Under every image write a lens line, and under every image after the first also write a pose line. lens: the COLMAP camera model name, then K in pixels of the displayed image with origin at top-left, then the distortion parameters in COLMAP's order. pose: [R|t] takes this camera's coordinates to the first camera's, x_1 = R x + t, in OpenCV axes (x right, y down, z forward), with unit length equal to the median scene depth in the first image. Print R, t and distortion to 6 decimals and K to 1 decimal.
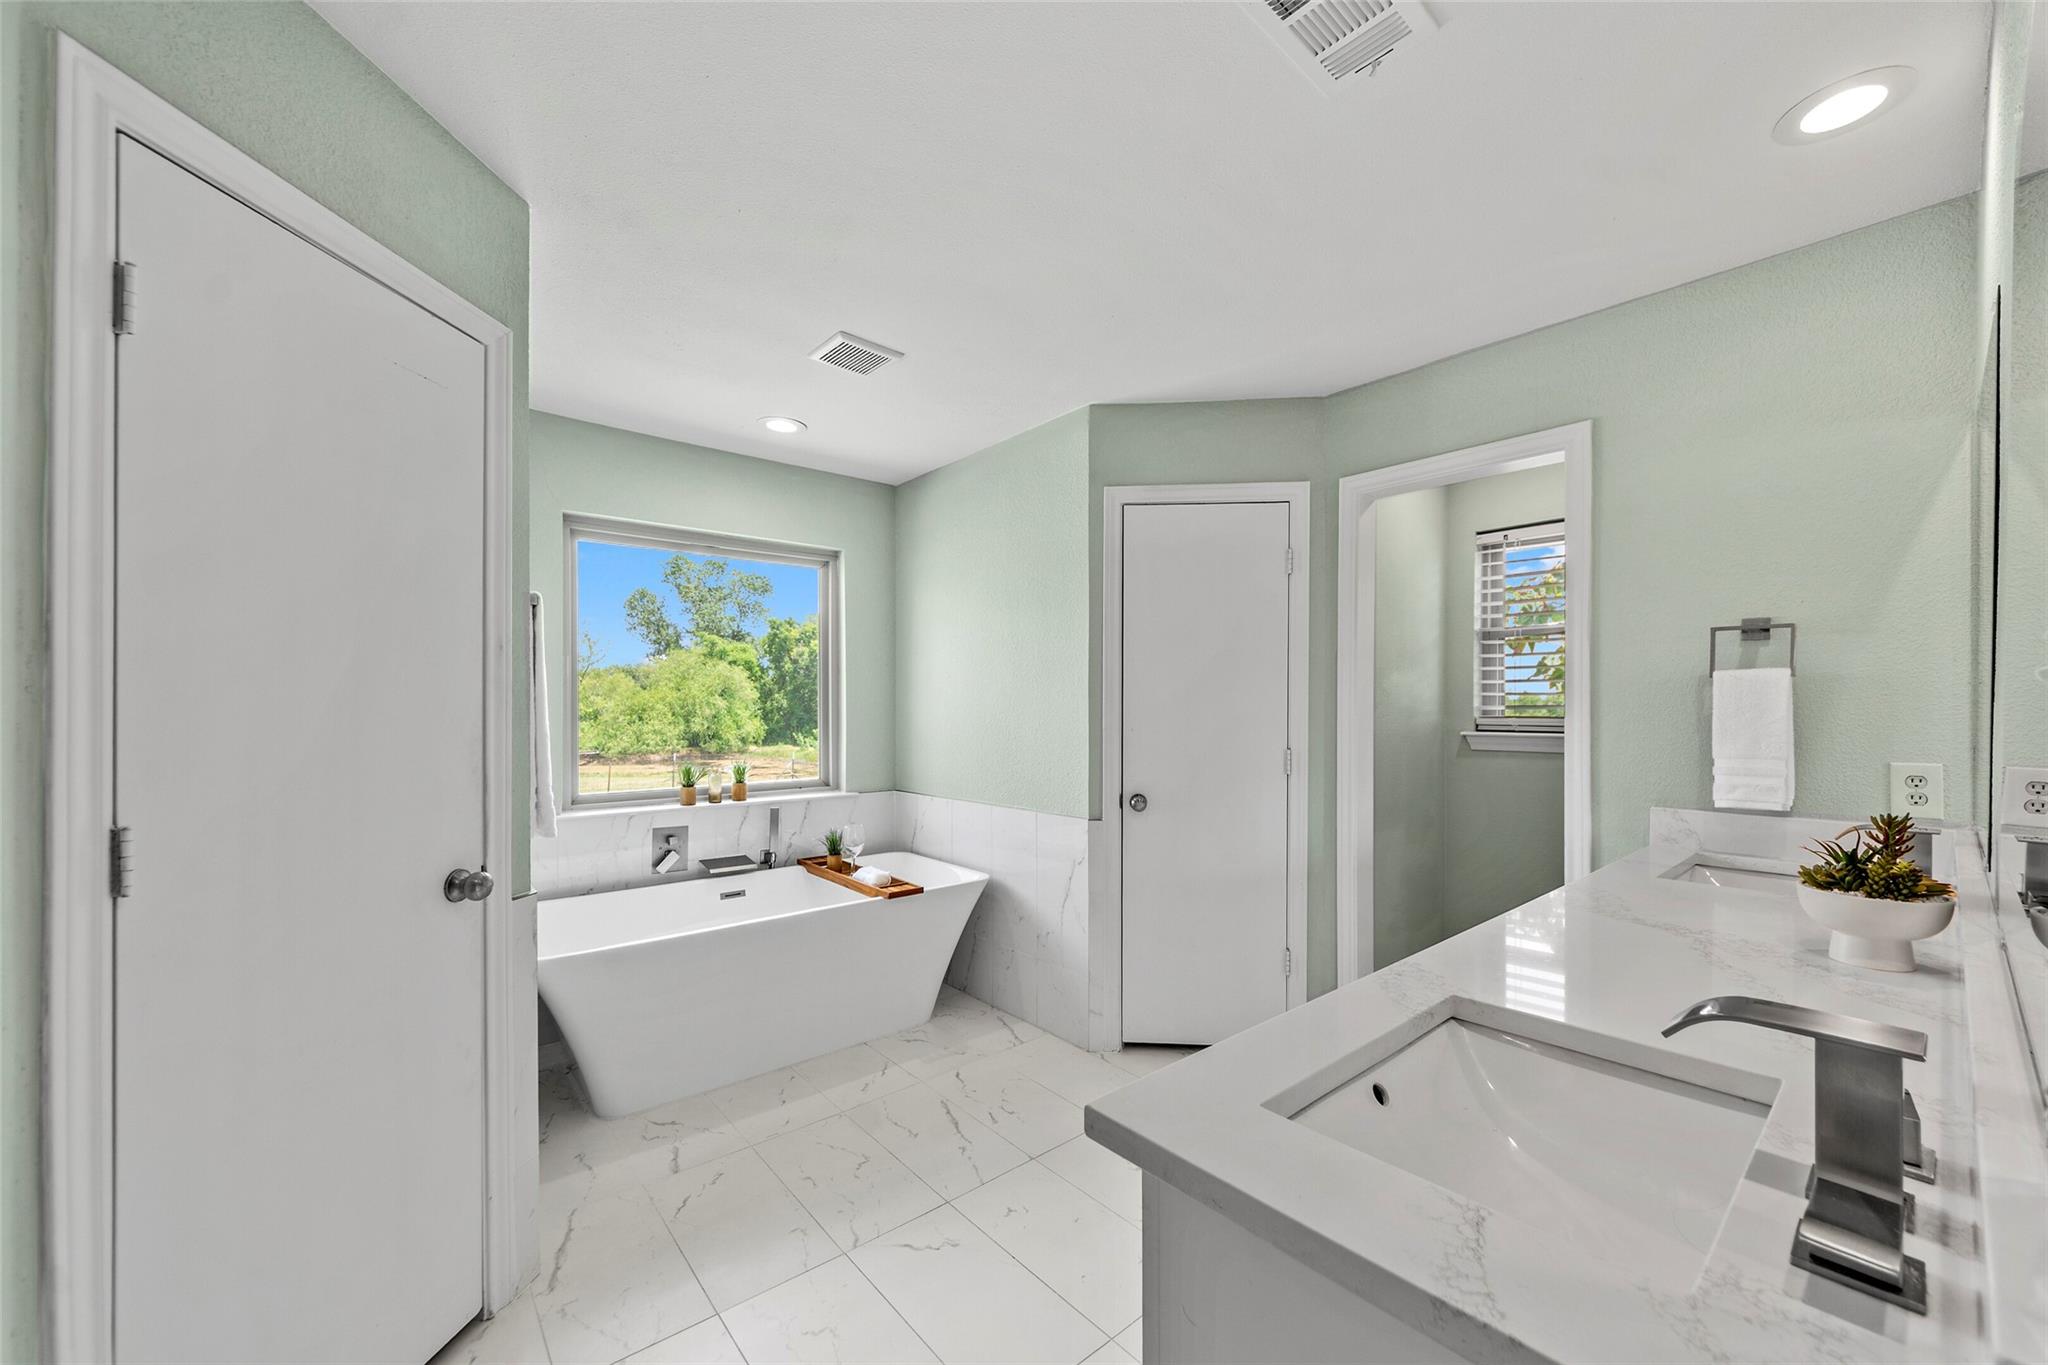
lens RADIAL K [[774.0, 0, 1035.9], [0, 774.0, 711.1], [0, 0, 1]] dist [-0.001102, 0.000831]
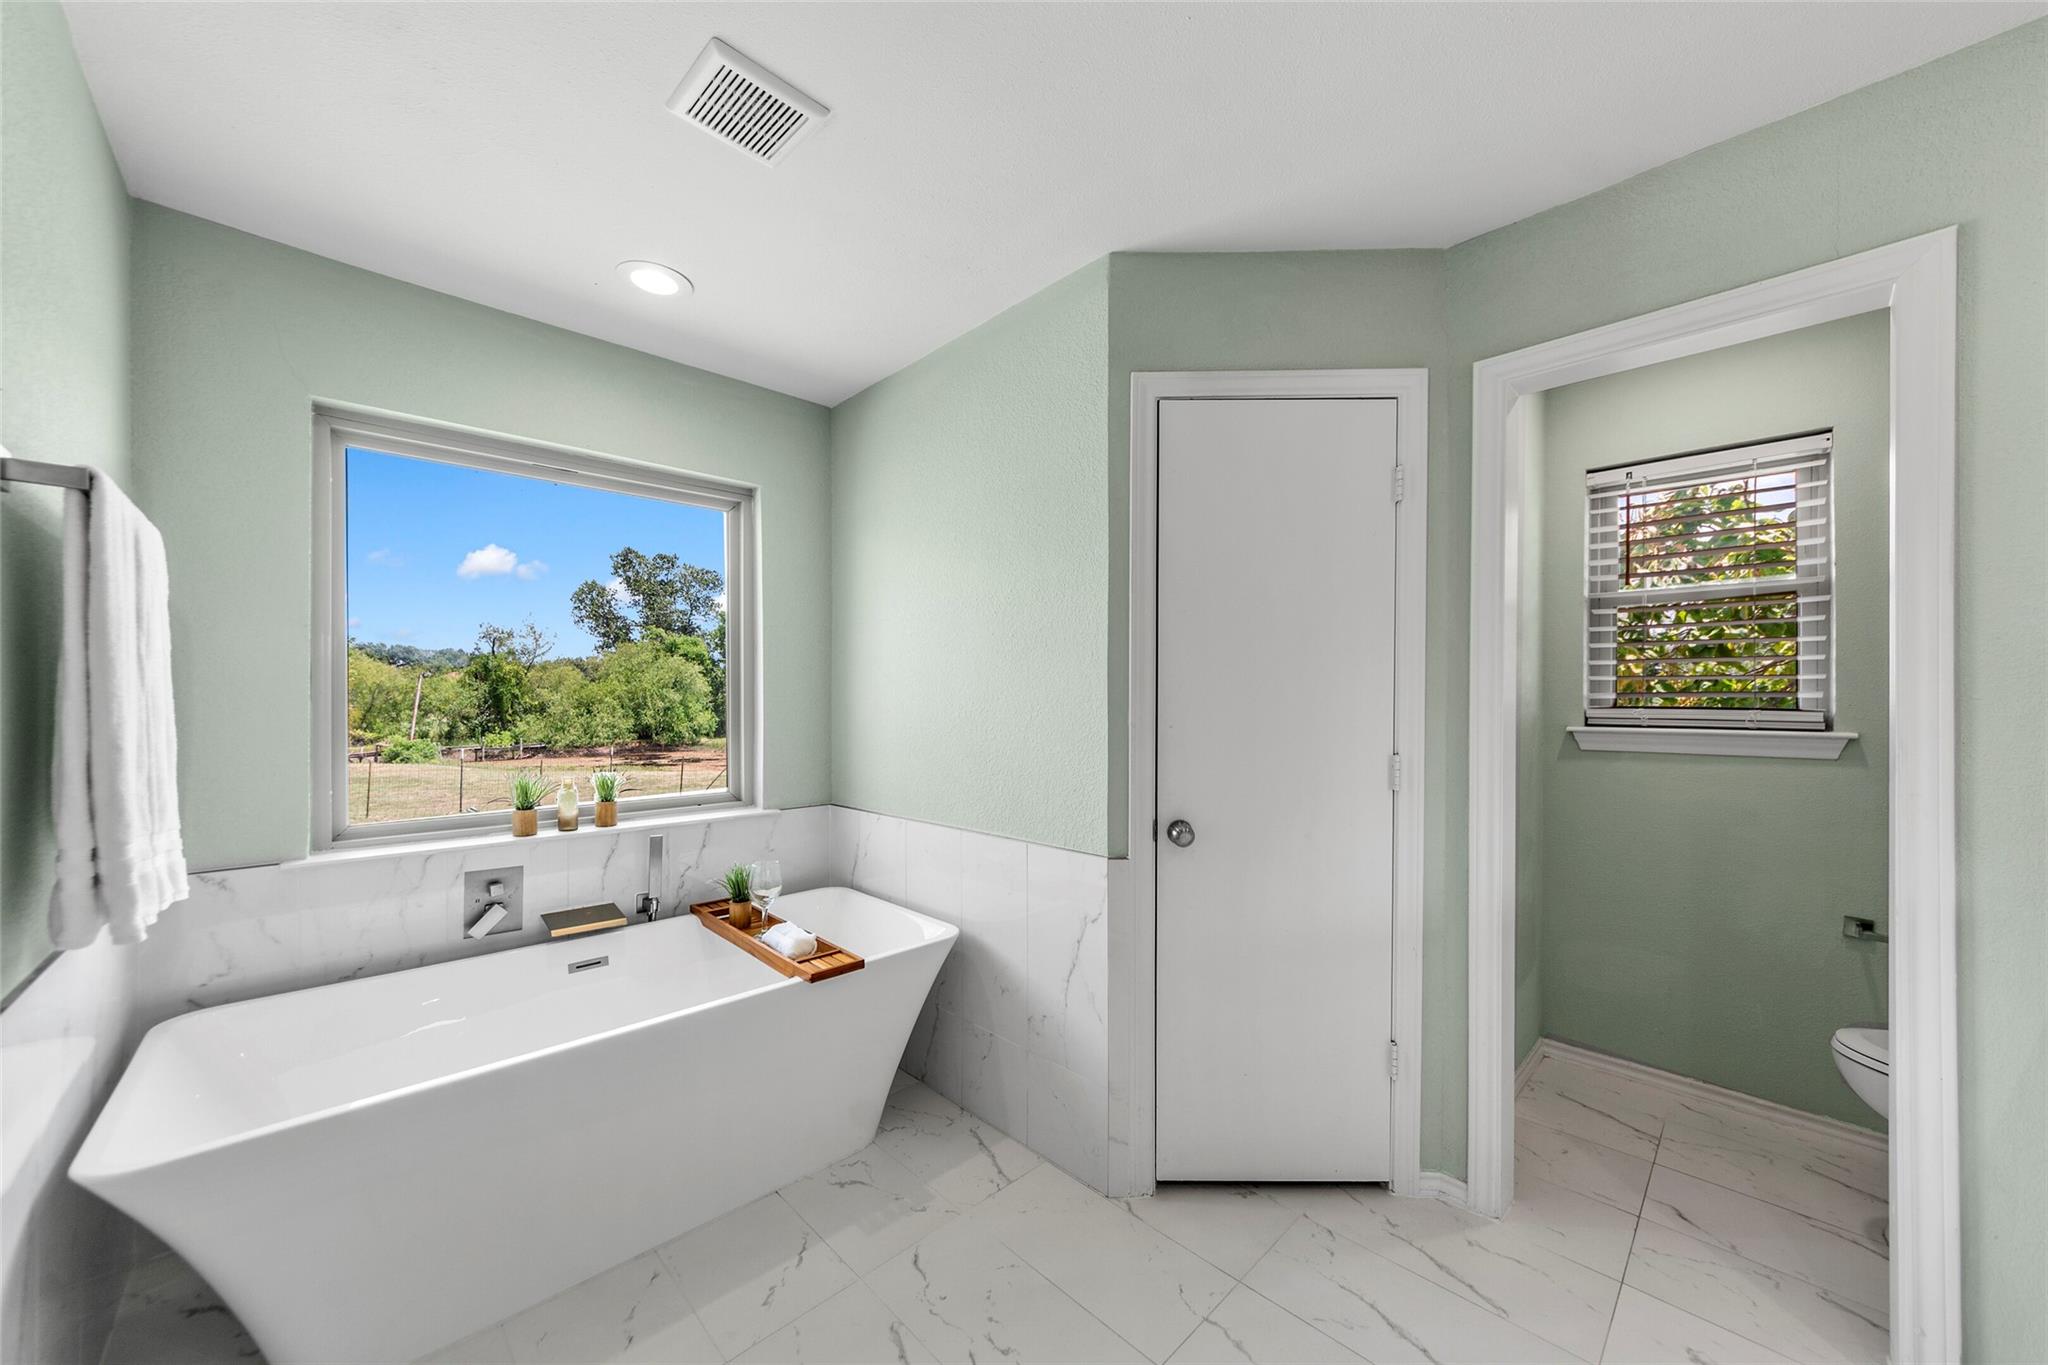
lens RADIAL K [[723.3, 0, 1028.0], [0, 723.3, 697.4], [0, 0, 1]] dist [-0.000218, -0.000050]
pose [[0.997912, -0.000572, 0.064579, -0.037526], [0.001125, 0.999963, -0.008525, 0.002898], [-0.064572, 0.008580, 0.997876, 0.311963]]
